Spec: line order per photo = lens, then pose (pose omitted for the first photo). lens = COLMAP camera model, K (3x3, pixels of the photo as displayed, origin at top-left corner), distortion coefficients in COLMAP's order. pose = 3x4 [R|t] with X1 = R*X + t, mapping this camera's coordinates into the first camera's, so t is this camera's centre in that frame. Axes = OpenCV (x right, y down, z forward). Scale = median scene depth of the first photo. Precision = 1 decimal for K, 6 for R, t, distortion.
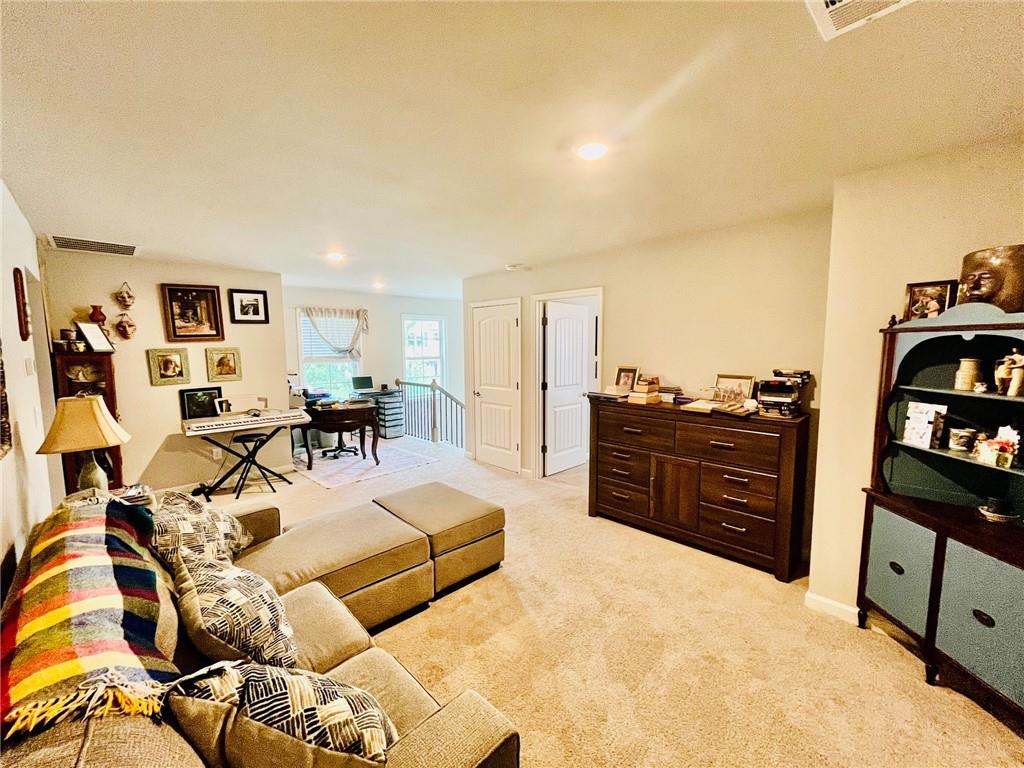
lens RADIAL K [[415.9, 0, 508.4], [0, 415.9, 385.8], [0, 0, 1]] dist [-0.002805, -0.000365]
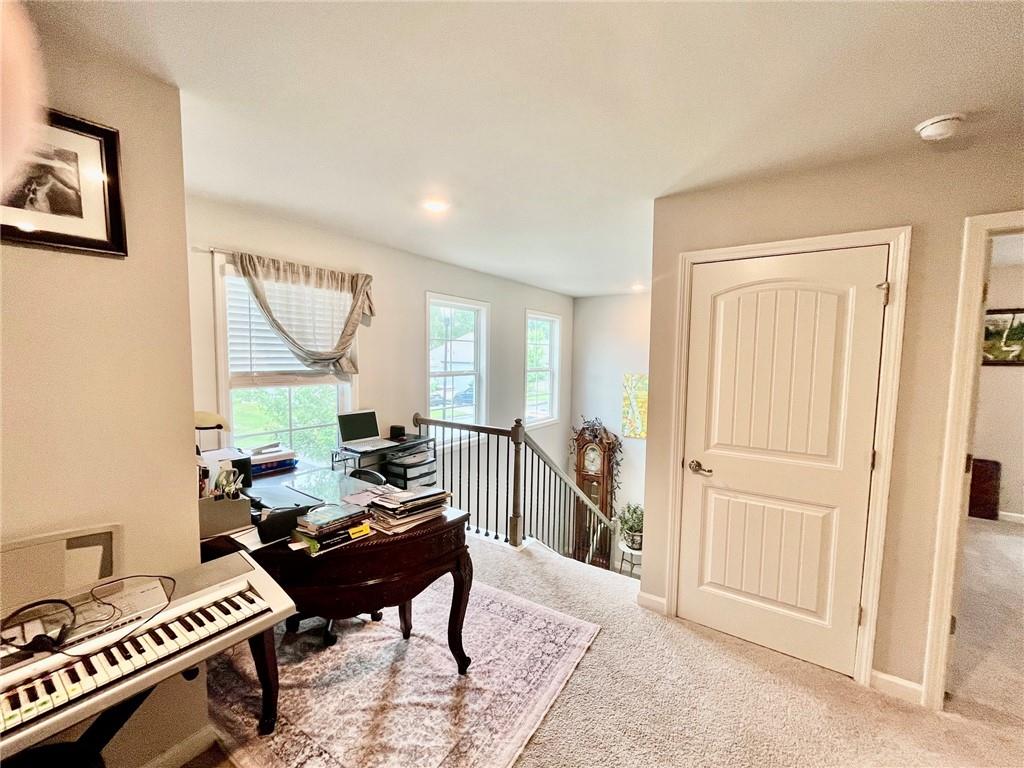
lens RADIAL K [[415.9, 0, 508.4], [0, 415.9, 385.8], [0, 0, 1]] dist [-0.002805, -0.000365]
pose [[0.981711, 0.005360, 0.190300, -0.292192], [-0.000361, 0.999654, -0.026294, -0.044348], [-0.190375, 0.025744, 0.981374, 0.527178]]
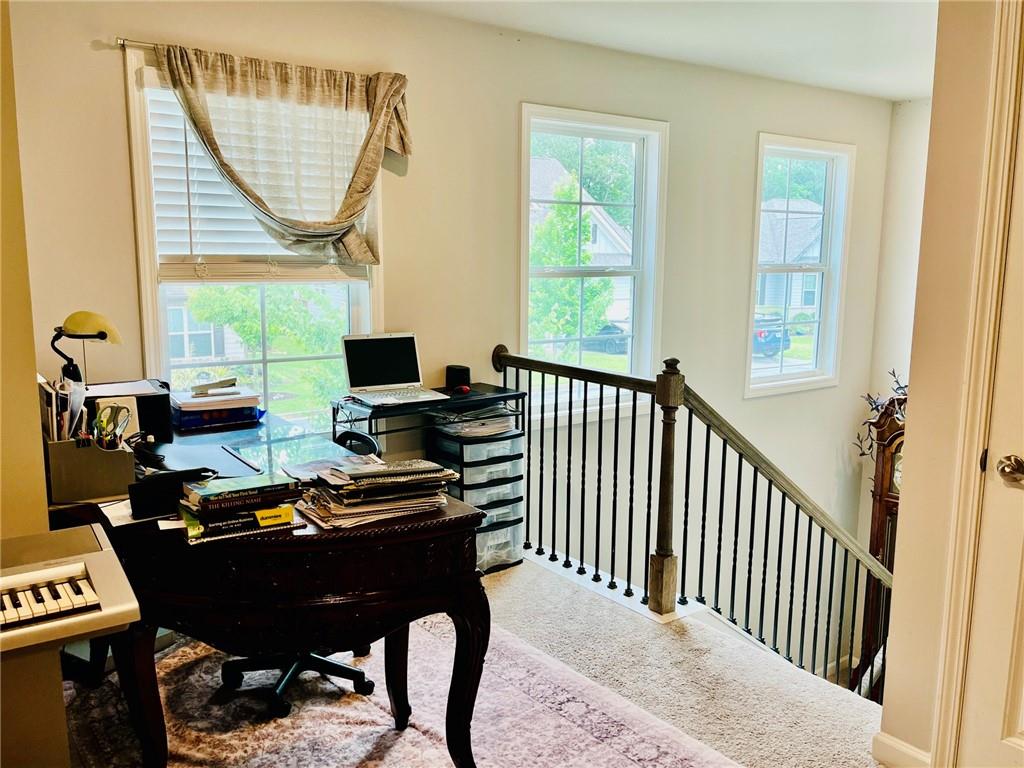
lens RADIAL K [[854.3, 0, 512.0], [0, 854.3, 384.0], [0, 0, 1]] dist [0.030297, -0.003546]
pose [[0.990511, 0.038432, -0.131952, -0.209878], [-0.030473, 0.997622, 0.061818, -0.030688], [0.134014, -0.057210, 0.989327, 0.507137]]
